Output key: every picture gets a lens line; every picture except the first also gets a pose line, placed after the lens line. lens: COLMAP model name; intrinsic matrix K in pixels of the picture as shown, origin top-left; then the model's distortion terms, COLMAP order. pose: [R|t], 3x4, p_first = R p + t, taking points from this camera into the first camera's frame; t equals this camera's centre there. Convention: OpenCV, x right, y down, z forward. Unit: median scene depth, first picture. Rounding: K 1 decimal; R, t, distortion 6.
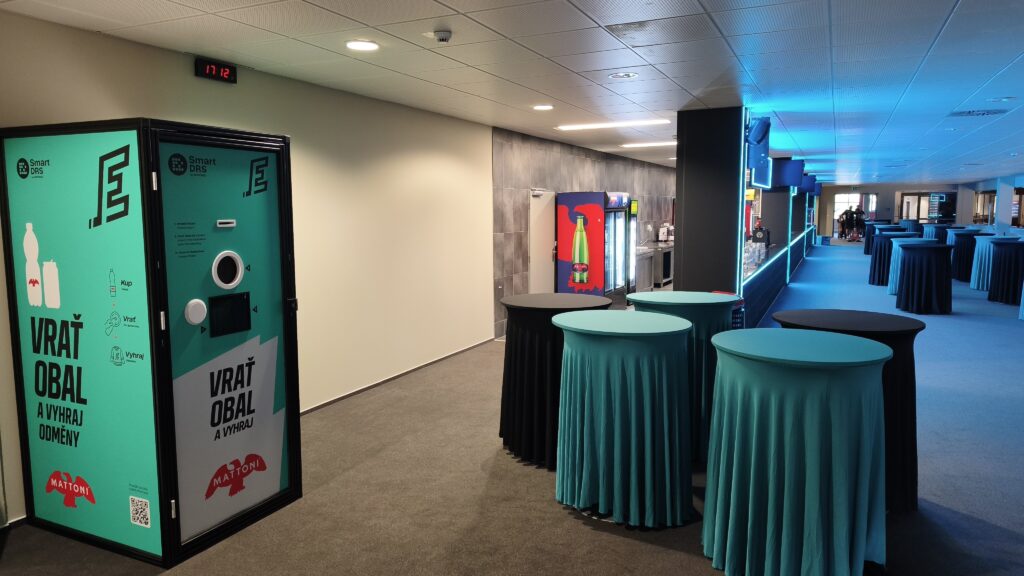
lens RADIAL K [[690.5, 0, 512.0], [0, 690.5, 289.3], [0, 0, 1]] dist [0.005261, -0.001382]
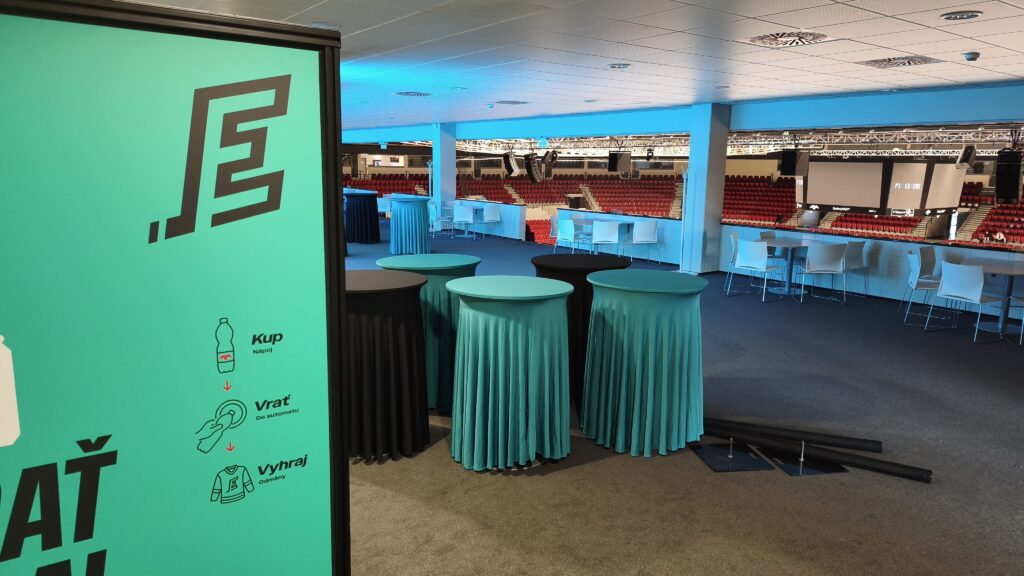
lens RADIAL K [[690.5, 0, 512.5], [0, 690.5, 289.4], [0, 0, 1]] dist [0.005261, -0.001382]
pose [[0.472505, -0.150441, 0.868393, -0.905705], [0.088795, 0.988436, 0.122923, -0.092465], [-0.876844, 0.019027, 0.480399, 0.570191]]
